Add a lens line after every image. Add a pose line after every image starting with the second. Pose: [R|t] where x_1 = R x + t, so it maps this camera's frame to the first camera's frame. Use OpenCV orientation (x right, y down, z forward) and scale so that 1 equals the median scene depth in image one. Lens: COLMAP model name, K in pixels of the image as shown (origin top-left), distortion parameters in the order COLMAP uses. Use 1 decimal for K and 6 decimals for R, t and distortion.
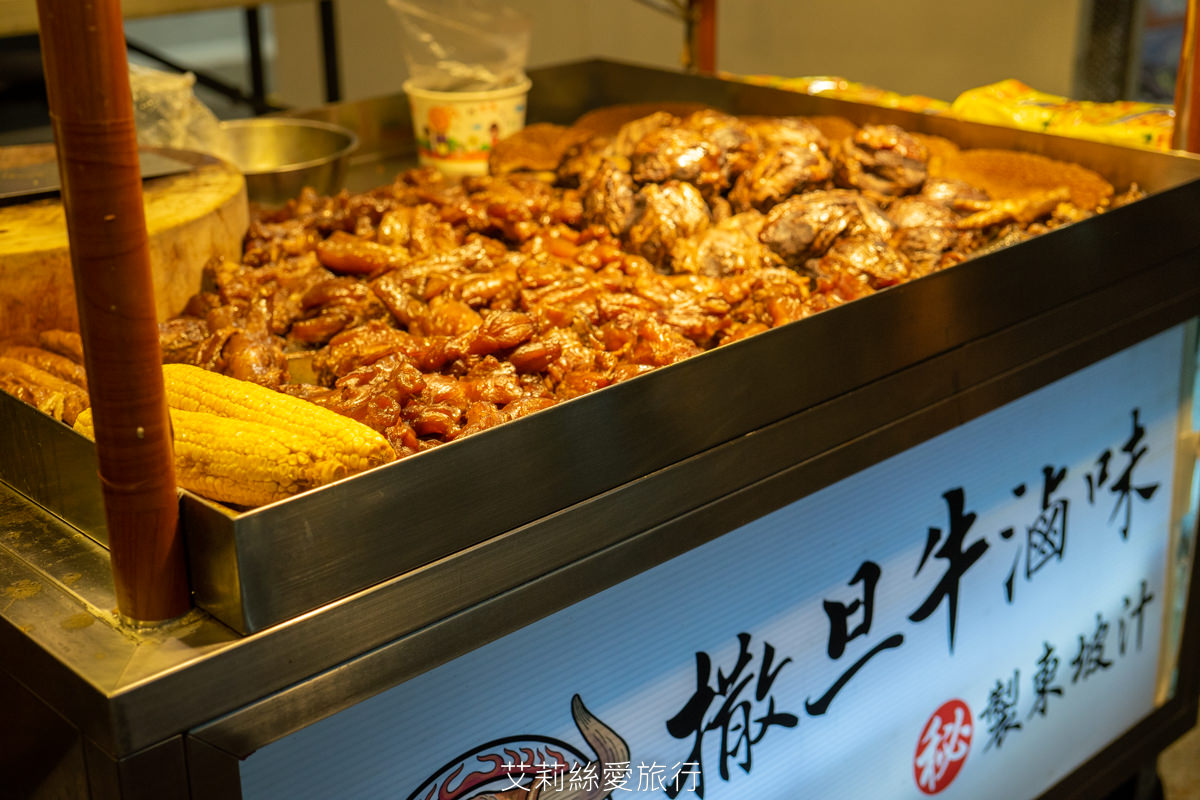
lens RADIAL K [[1642.9, 0, 600.0], [0, 1642.9, 400.0], [0, 0, 1]] dist [-0.007345, 0.128842]
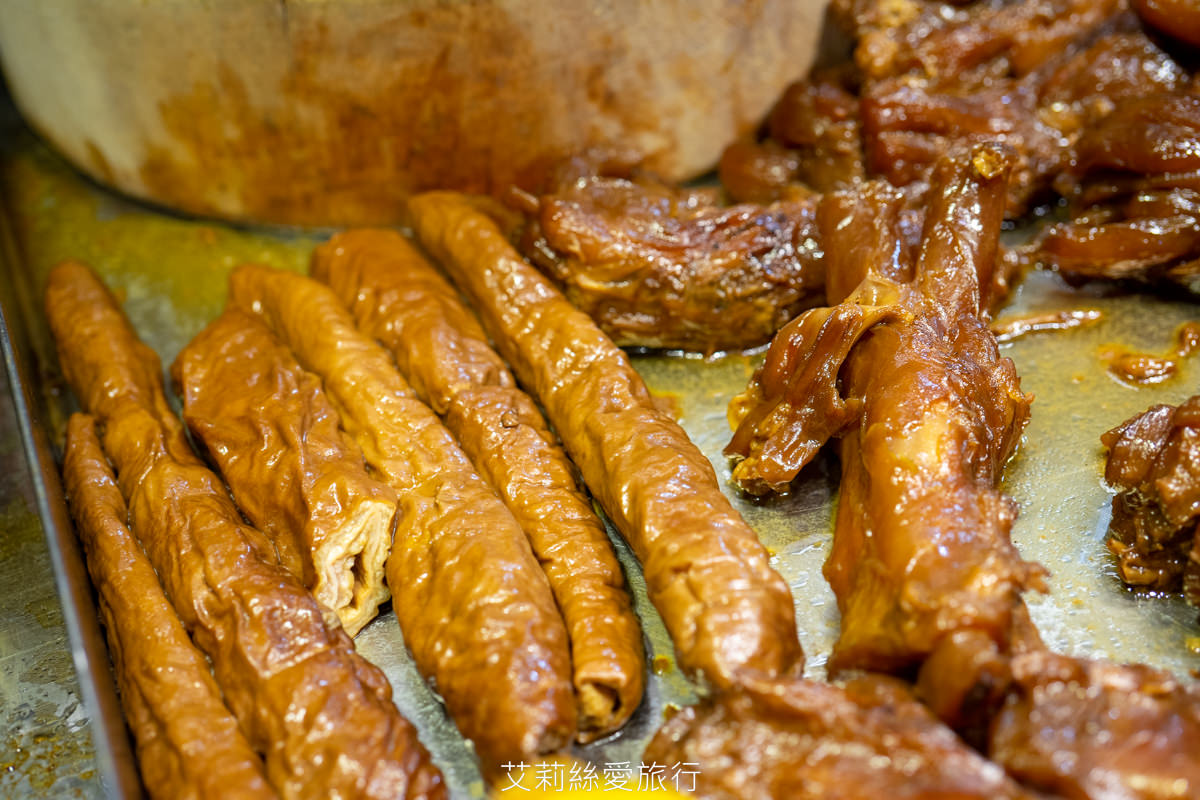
lens RADIAL K [[1642.9, 0, 600.0], [0, 1642.9, 400.0], [0, 0, 1]] dist [-0.007345, 0.128842]
pose [[0.927953, 0.177185, -0.327886, -0.156311], [-0.050554, 0.931473, 0.360282, -0.140116], [0.369253, -0.317748, 0.873320, 0.647641]]
